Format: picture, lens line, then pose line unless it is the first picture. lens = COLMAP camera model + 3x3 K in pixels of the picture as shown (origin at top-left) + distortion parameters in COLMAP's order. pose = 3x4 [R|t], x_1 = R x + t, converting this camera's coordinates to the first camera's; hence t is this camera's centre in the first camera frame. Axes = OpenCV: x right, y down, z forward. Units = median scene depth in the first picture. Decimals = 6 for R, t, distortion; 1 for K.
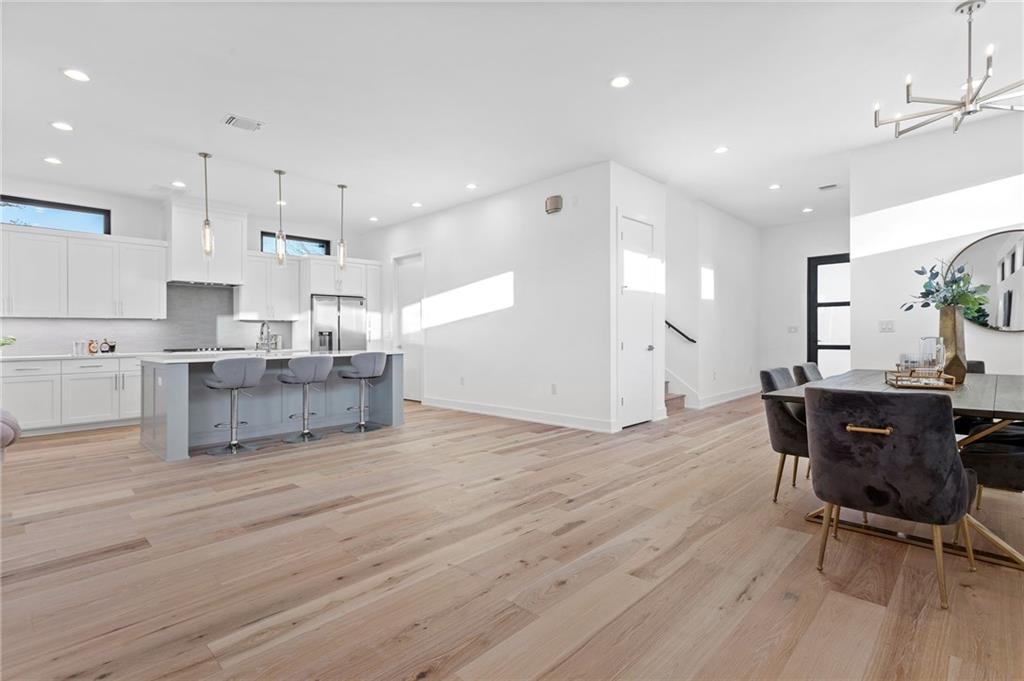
lens RADIAL K [[480.8, 0, 511.7], [0, 480.8, 335.0], [0, 0, 1]] dist [0.002687, 0.000099]
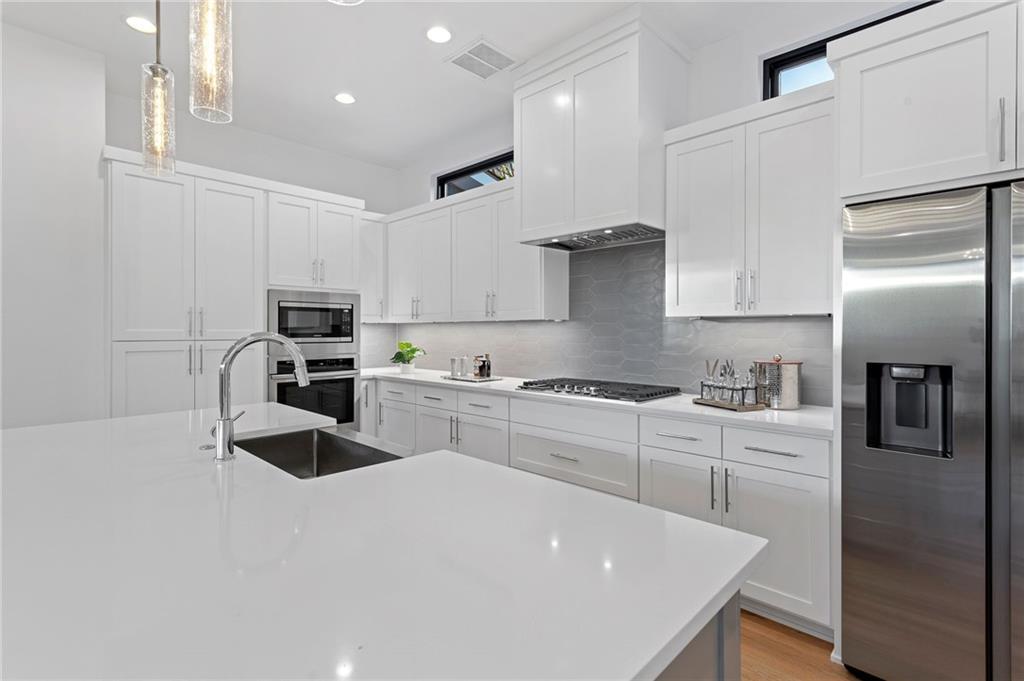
lens RADIAL K [[485.0, 0, 519.7], [0, 485.0, 331.3], [0, 0, 1]] dist [0.000998, 0.000366]
pose [[0.002580, 0.015316, -0.999879, -0.219378], [0.002234, 0.999880, 0.015322, -0.032469], [0.999994, -0.002273, 0.002546, 1.080207]]
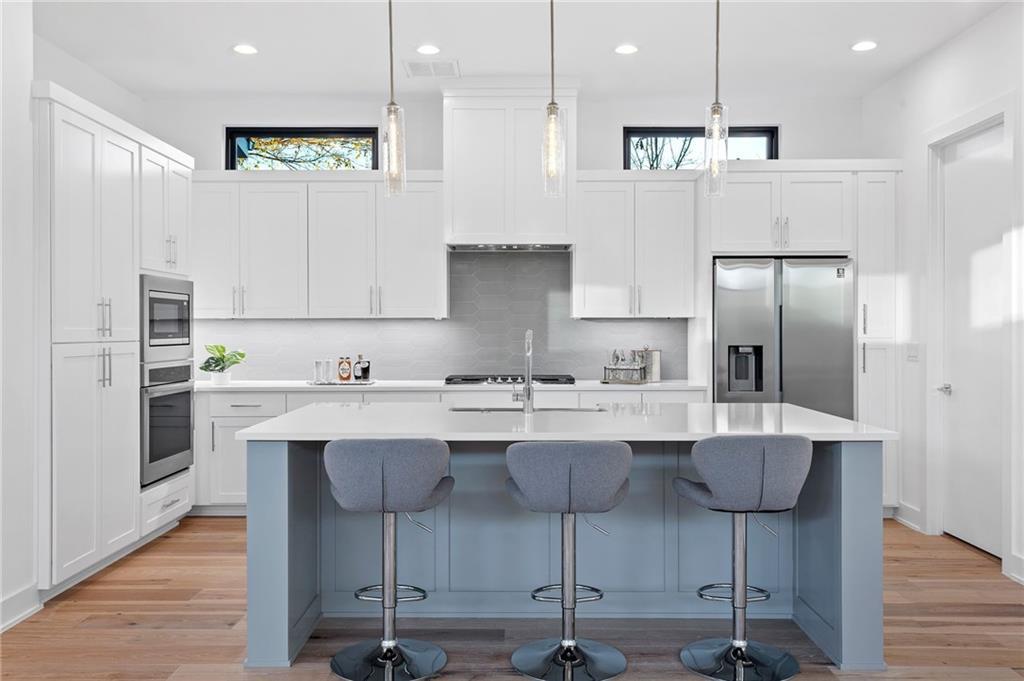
lens RADIAL K [[848.5, 0, 505.4], [0, 848.5, 329.7], [0, 0, 1]] dist [0.002356, 0.002624]
pose [[0.694243, 0.011684, -0.719646, -0.004942], [-0.005478, 0.999925, 0.010949, -0.034887], [0.719720, -0.003659, 0.694255, 0.445246]]
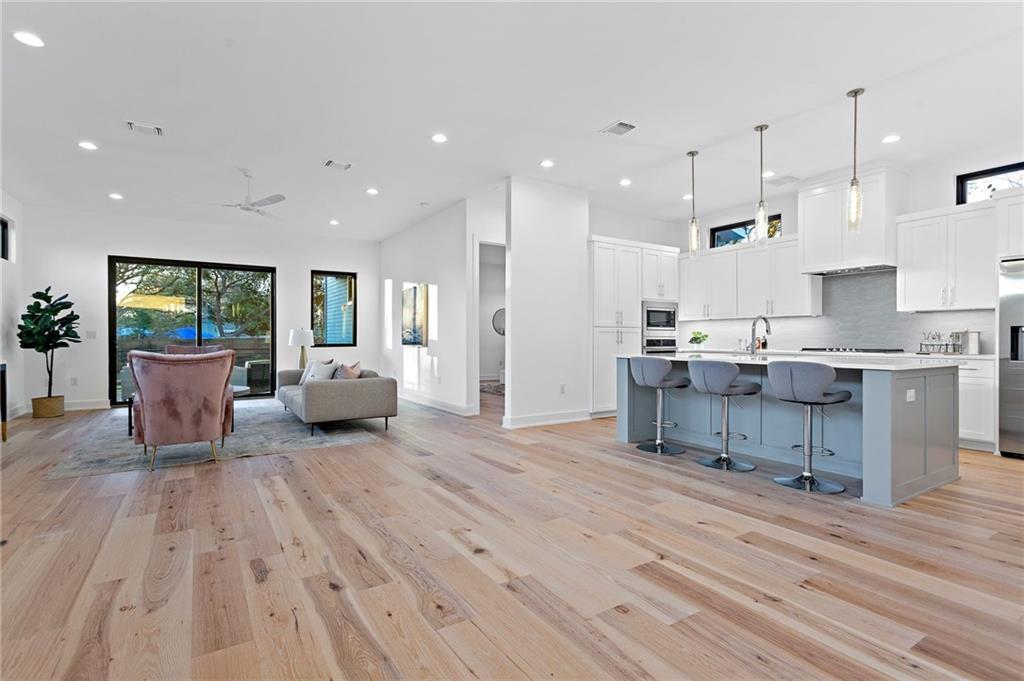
lens RADIAL K [[498.6, 0, 518.0], [0, 498.6, 340.1], [0, 0, 1]] dist [0.003760, 0.001228]
pose [[-0.223974, 0.016126, -0.974462, 0.387312], [0.006421, 0.999866, 0.015071, -0.003569], [0.974574, -0.002881, -0.224048, 0.738772]]
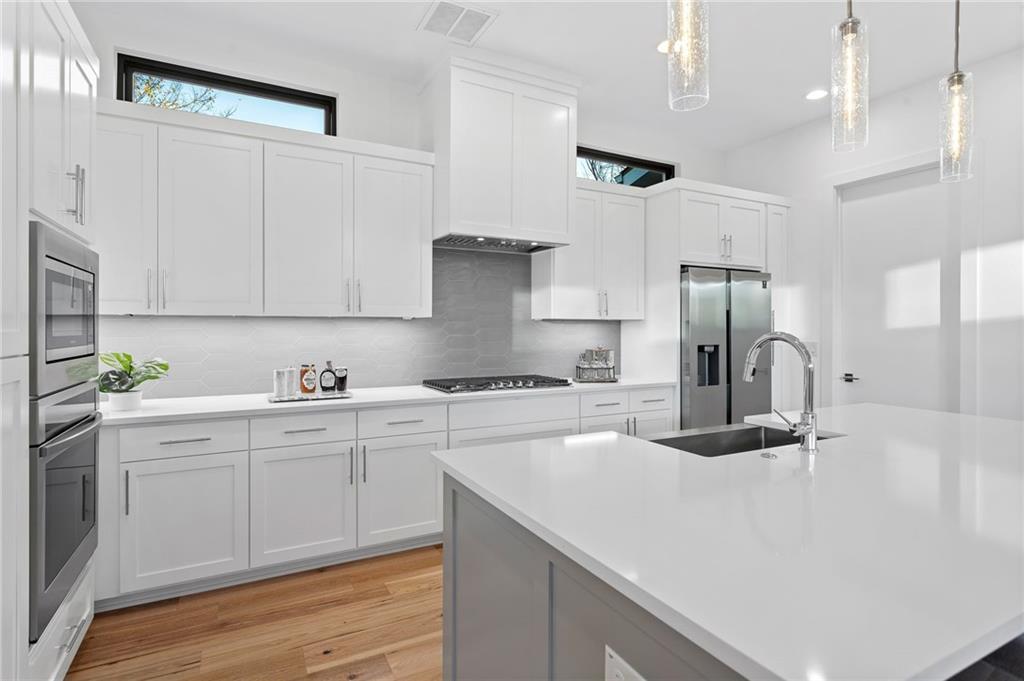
lens RADIAL K [[528.8, 0, 513.9], [0, 528.8, 329.4], [0, 0, 1]] dist [0.001659, 0.000390]
pose [[0.953645, 0.015092, -0.300556, -0.537846], [-0.013308, 0.999880, 0.007982, -0.030465], [0.300640, -0.003612, 0.953731, 0.585957]]
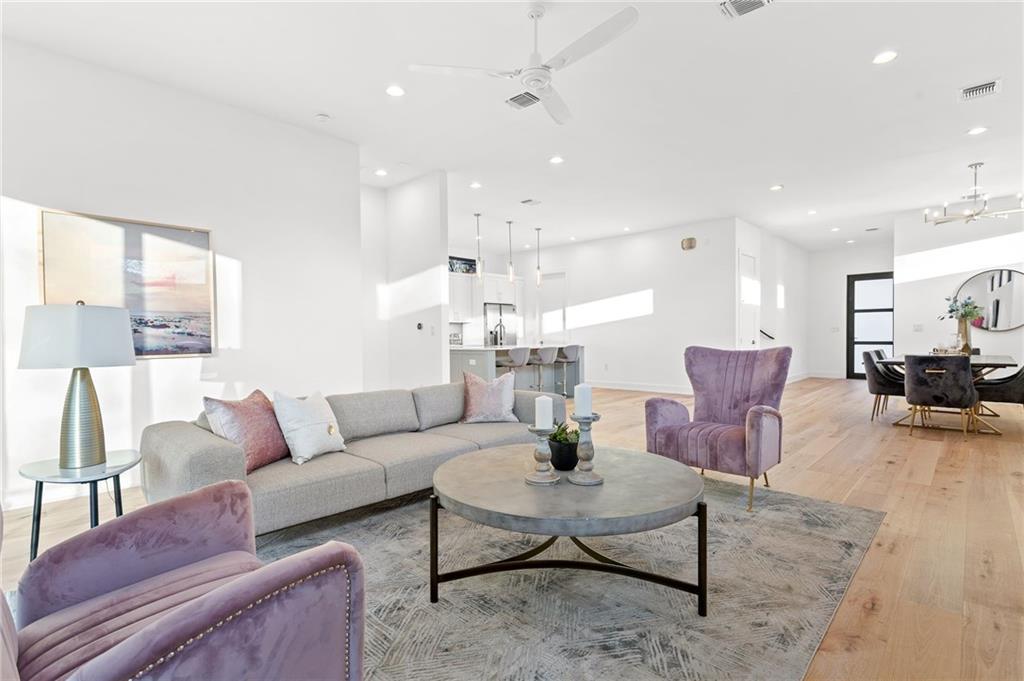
lens RADIAL K [[494.3, 0, 507.4], [0, 494.3, 340.8], [0, 0, 1]] dist [0.002112, 0.000532]
pose [[0.999803, -0.000030, 0.019827, -0.490659], [-0.000210, 0.999927, 0.012054, 0.004204], [-0.019826, -0.012056, 0.999731, -0.485560]]
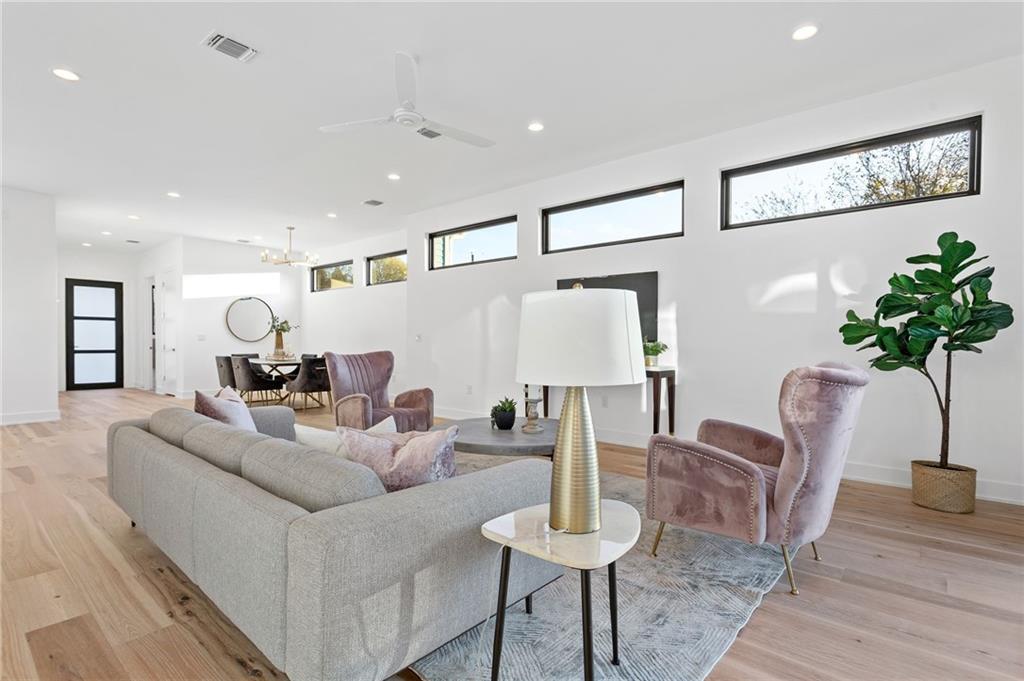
lens RADIAL K [[498.6, 0, 518.0], [0, 498.6, 340.1], [0, 0, 1]] dist [0.003760, 0.001228]
pose [[-0.068932, 0.010801, 0.997563, -1.030453], [-0.002148, 0.999937, -0.010975, 0.009242], [-0.997619, -0.002899, -0.068904, -0.069795]]
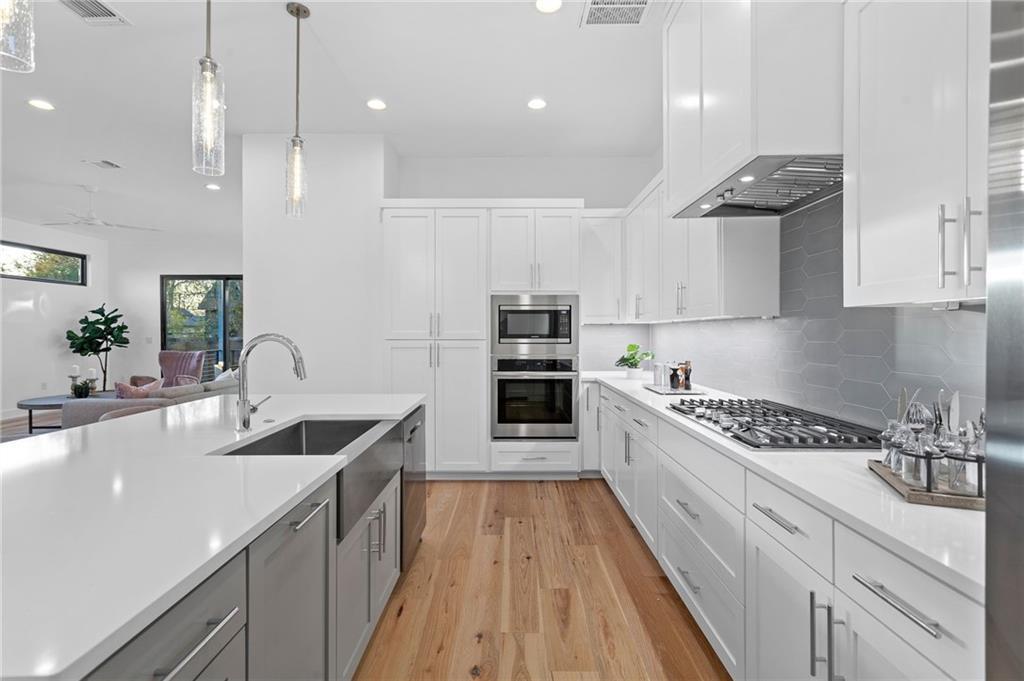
lens RADIAL K [[490.7, 0, 511.8], [0, 490.7, 330.5], [0, 0, 1]] dist [-0.001518, -0.000008]
pose [[-0.719284, 0.012262, -0.694607, -0.369474], [0.012374, 0.999912, 0.004838, -0.029640], [0.694605, -0.005115, -0.719373, 1.287539]]
